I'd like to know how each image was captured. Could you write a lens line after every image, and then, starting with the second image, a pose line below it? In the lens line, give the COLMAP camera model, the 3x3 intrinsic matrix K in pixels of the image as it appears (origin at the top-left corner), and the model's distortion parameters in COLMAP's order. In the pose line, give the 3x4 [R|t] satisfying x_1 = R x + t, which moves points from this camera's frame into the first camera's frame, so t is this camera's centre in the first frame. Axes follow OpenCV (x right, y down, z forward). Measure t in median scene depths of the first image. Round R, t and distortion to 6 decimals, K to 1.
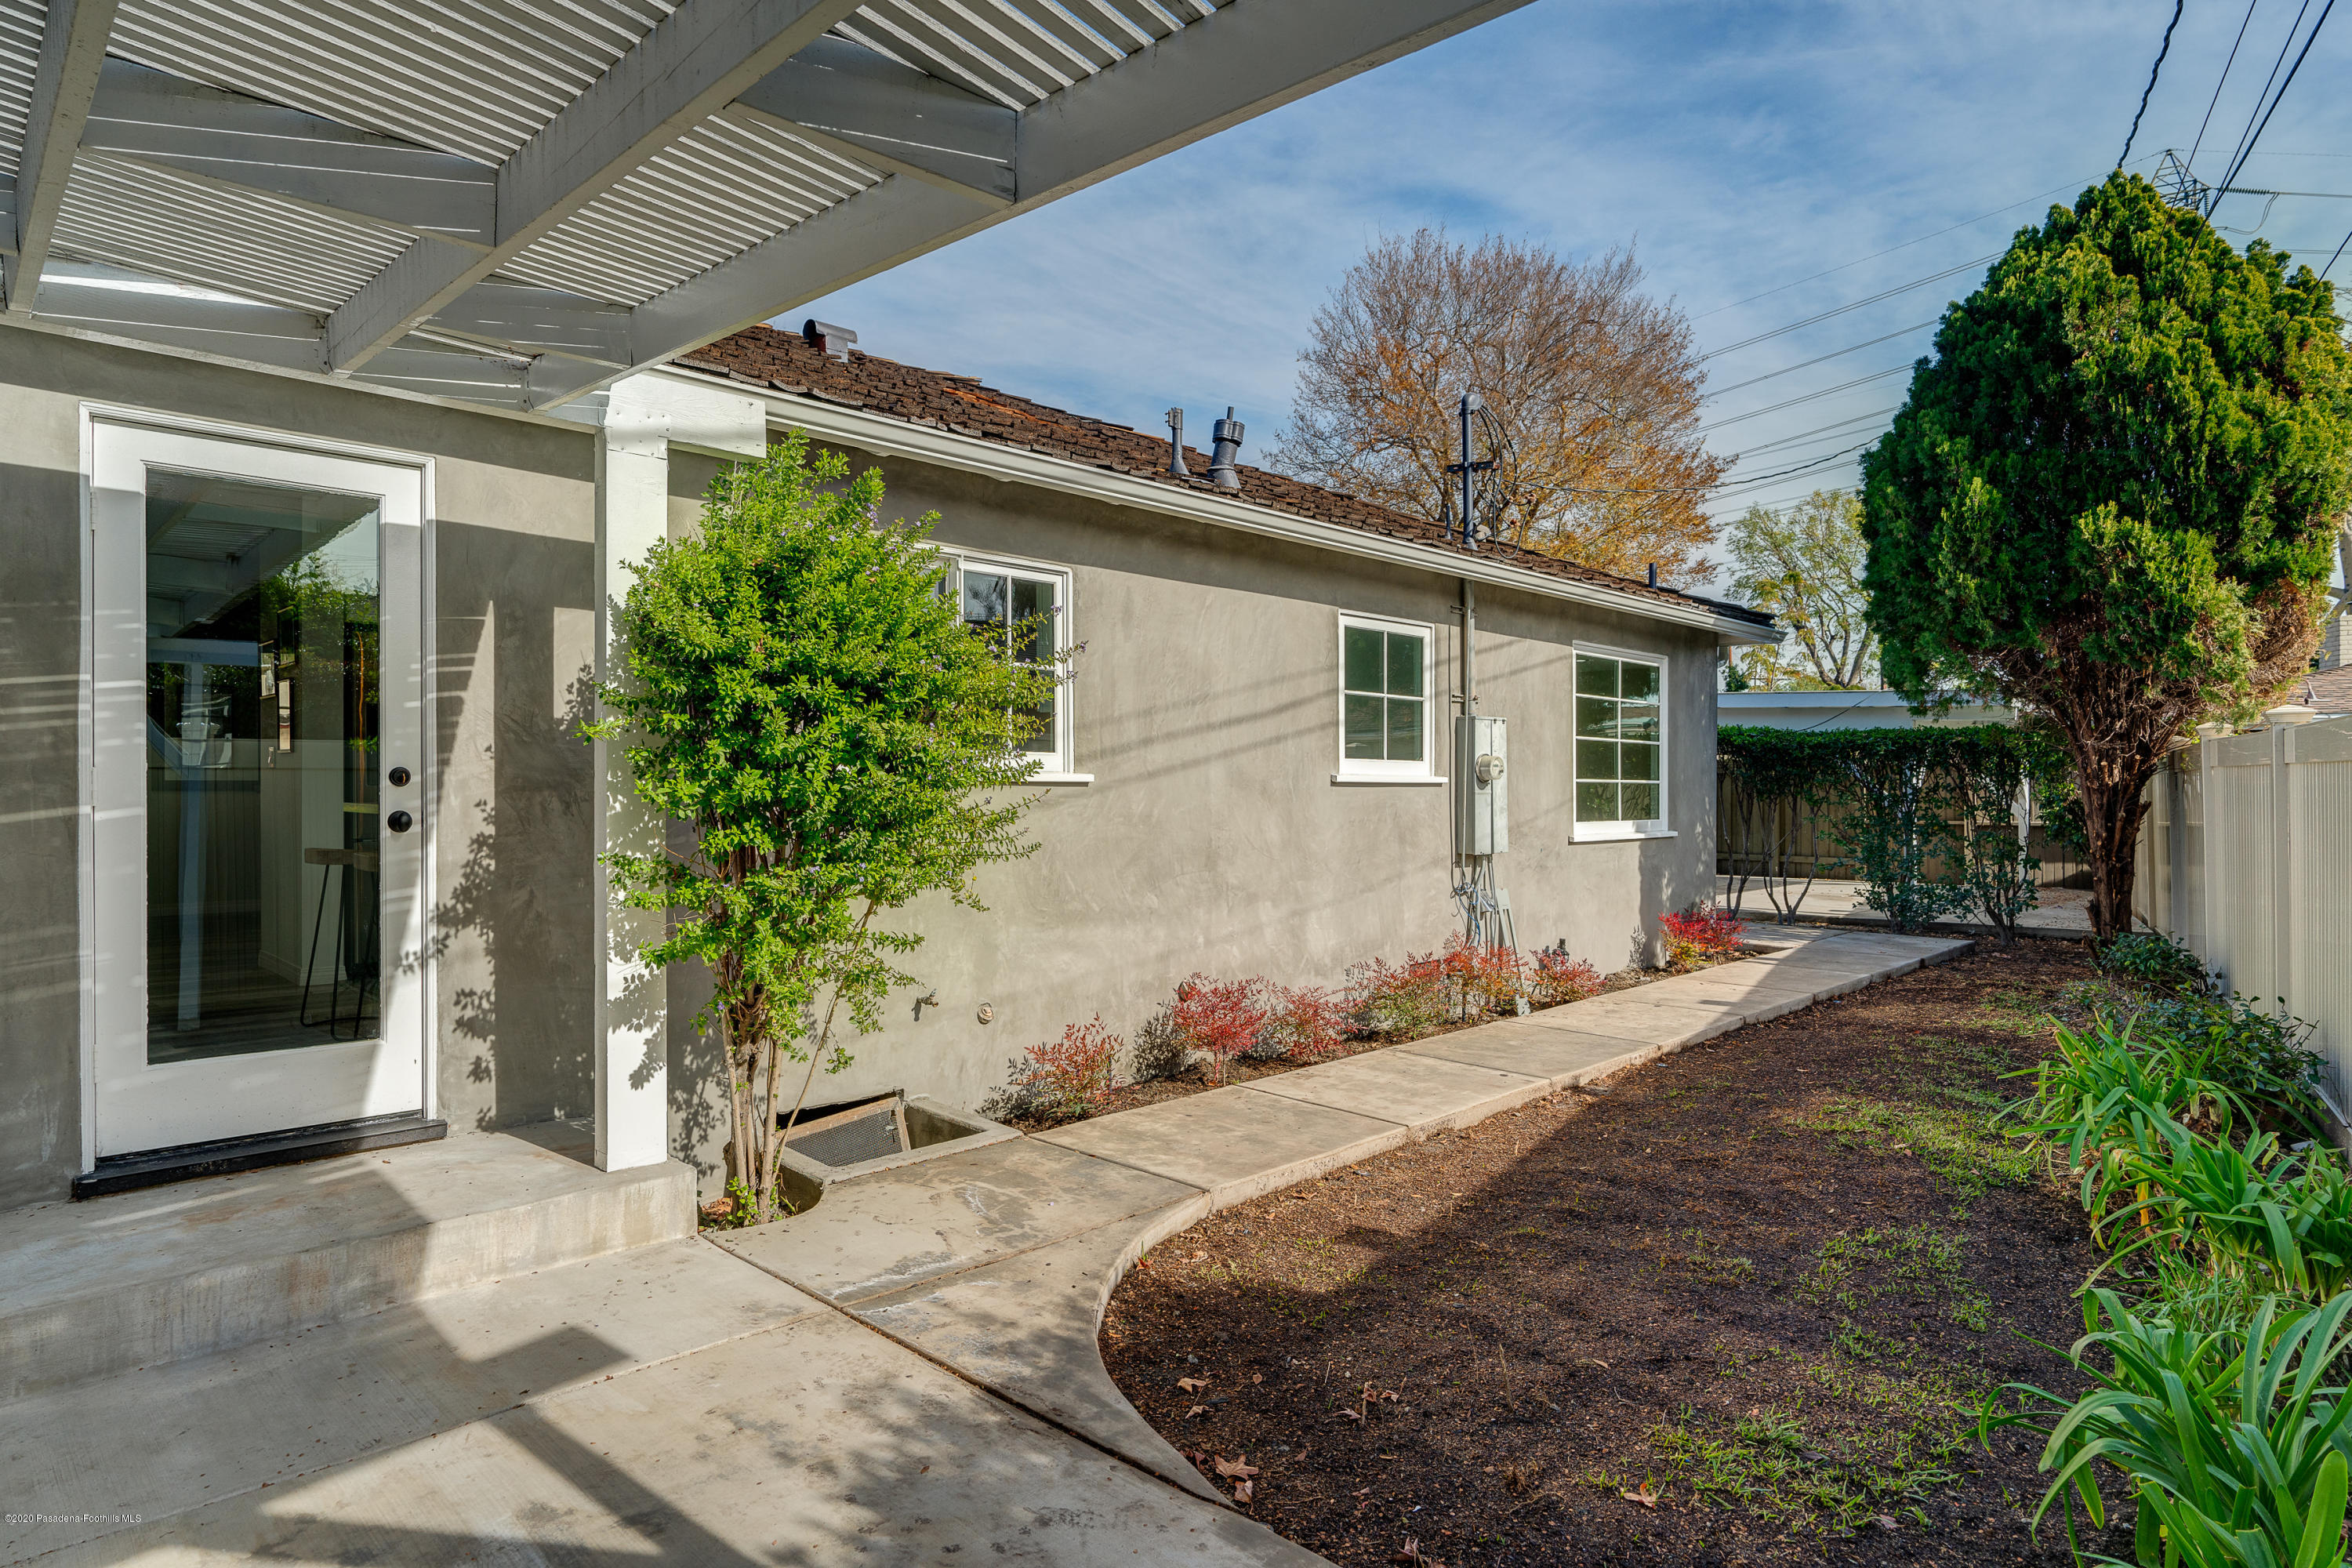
lens RADIAL K [[1351.3, 0, 1171.2], [0, 1351.3, 798.9], [0, 0, 1]] dist [-0.025187, 0.015767]
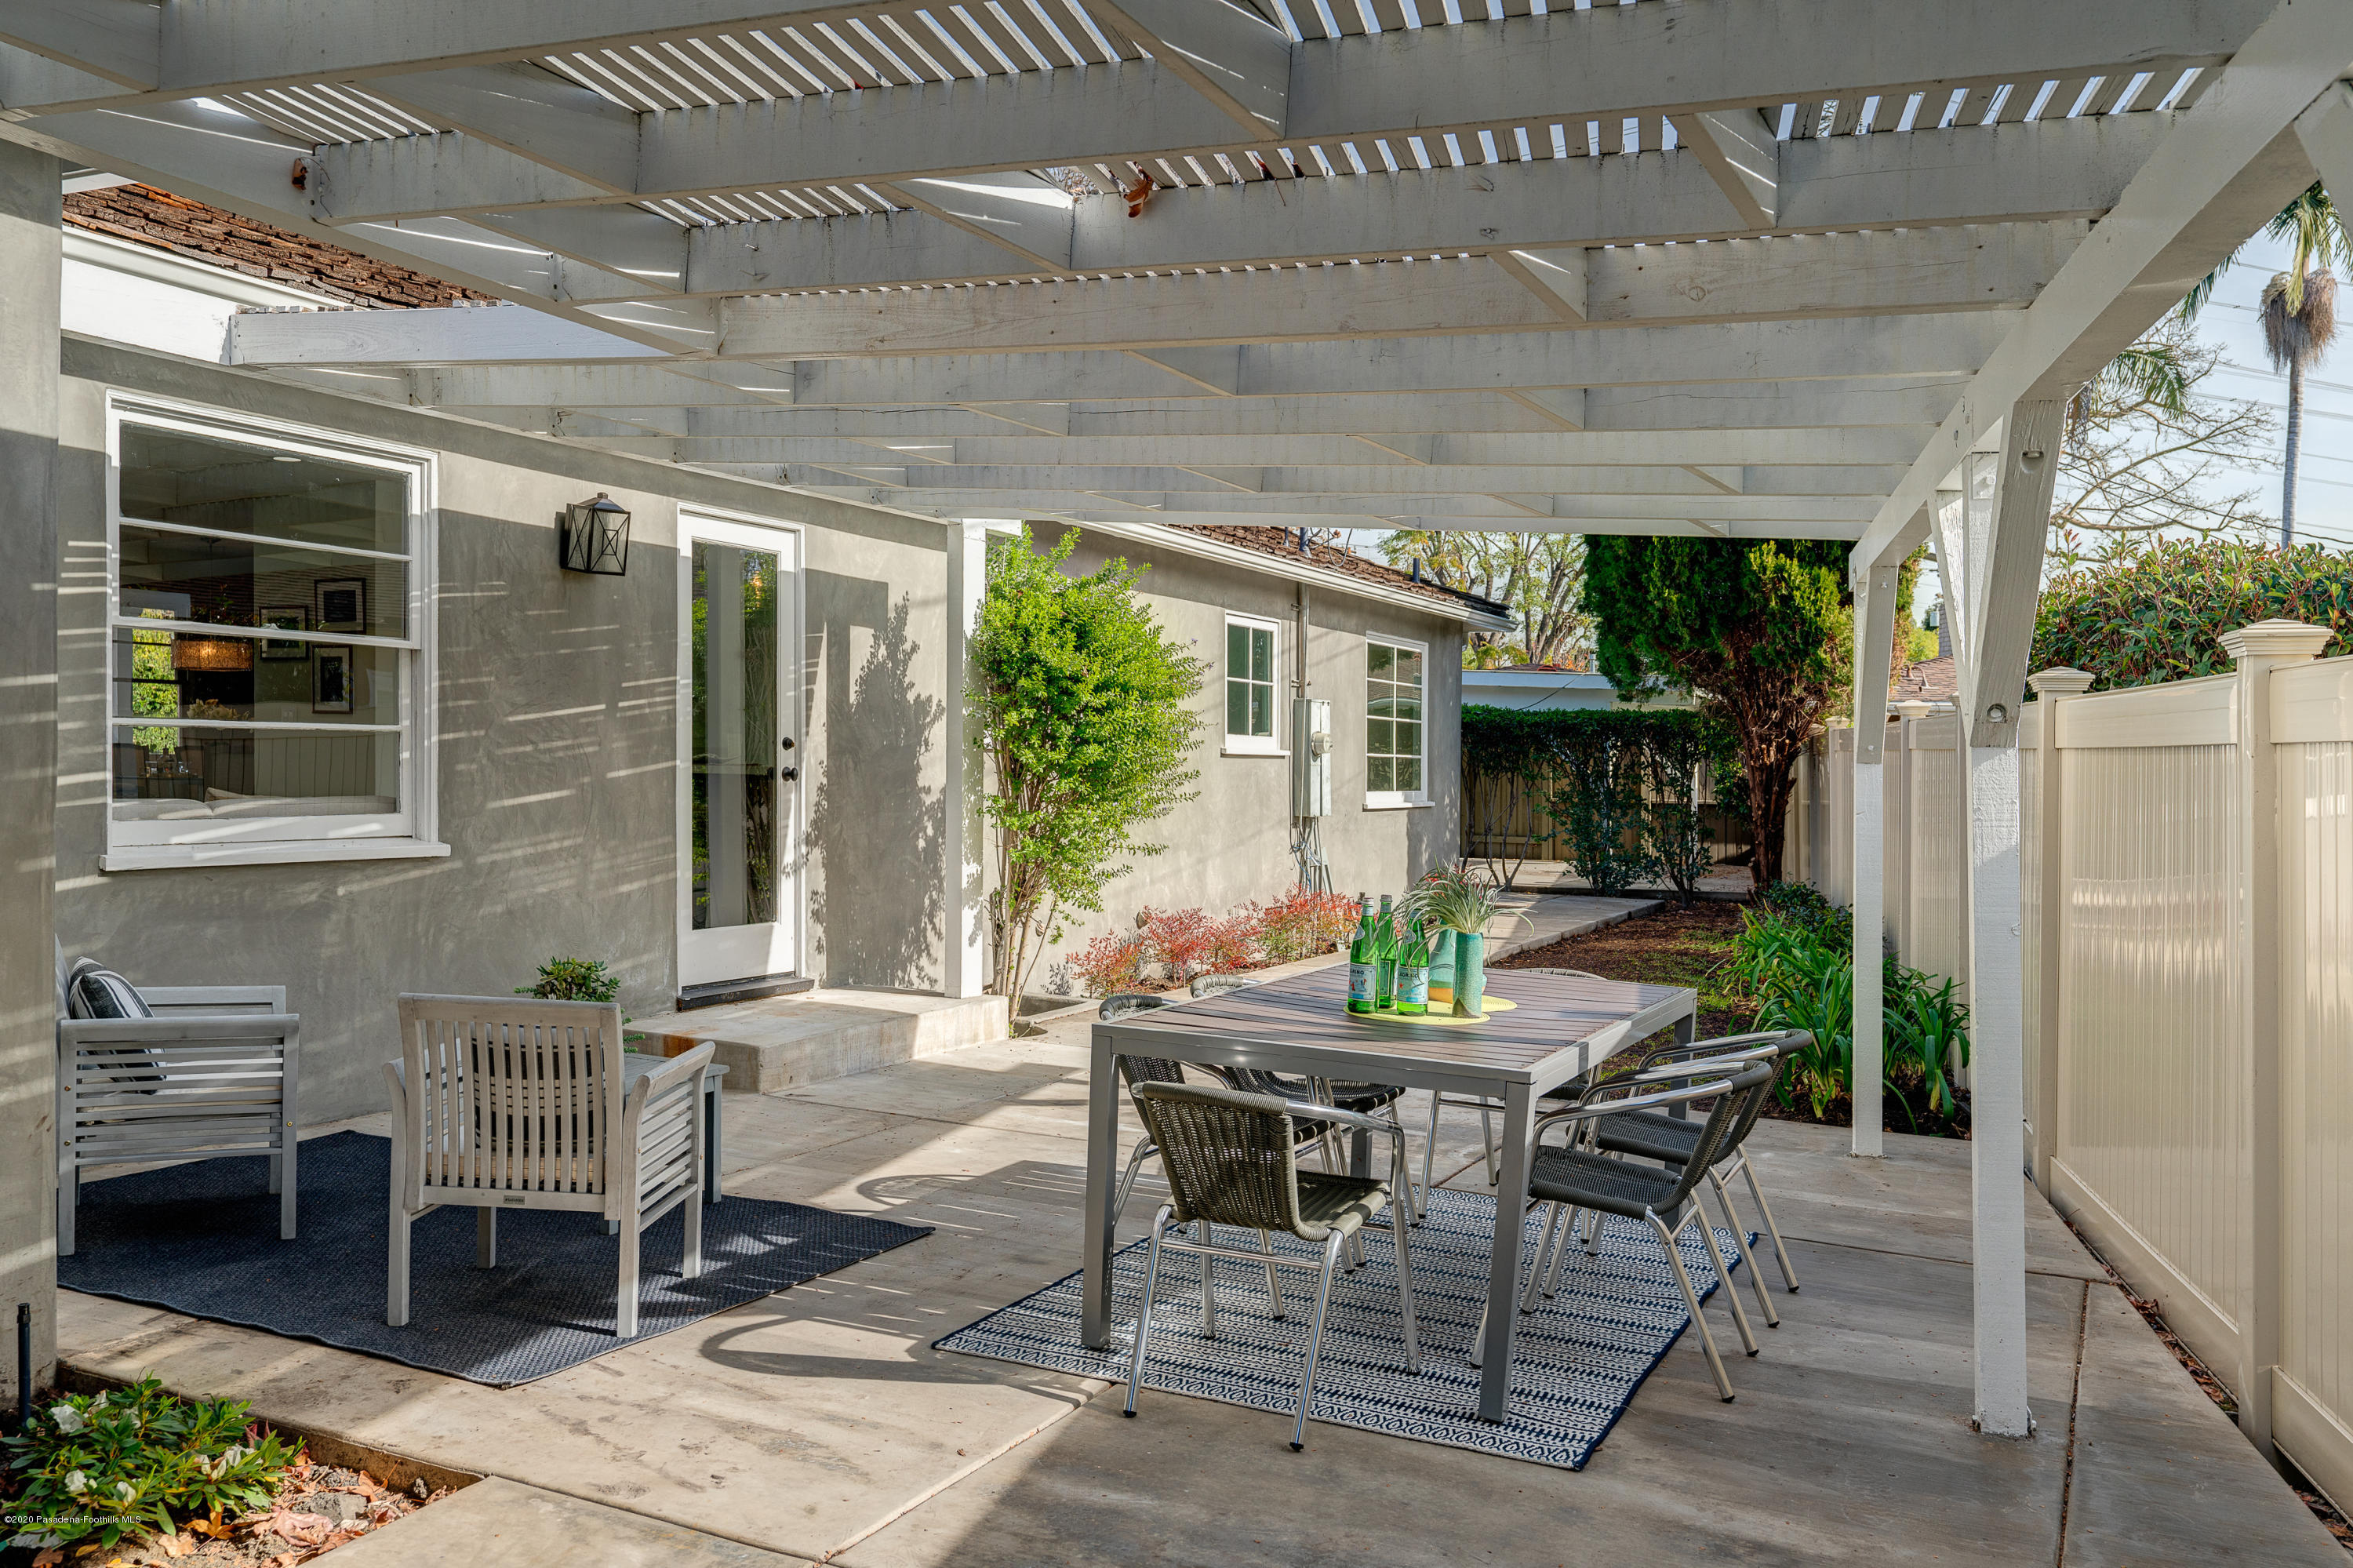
lens RADIAL K [[2087.2, 0, 1176.5], [0, 2087.2, 784.0], [0, 0, 1]] dist [-0.090369, -0.000717]
pose [[0.943346, 0.008291, 0.331707, -0.456565], [-0.009490, 0.999953, 0.001997, 0.009524], [-0.331675, -0.005032, 0.943380, -0.633612]]
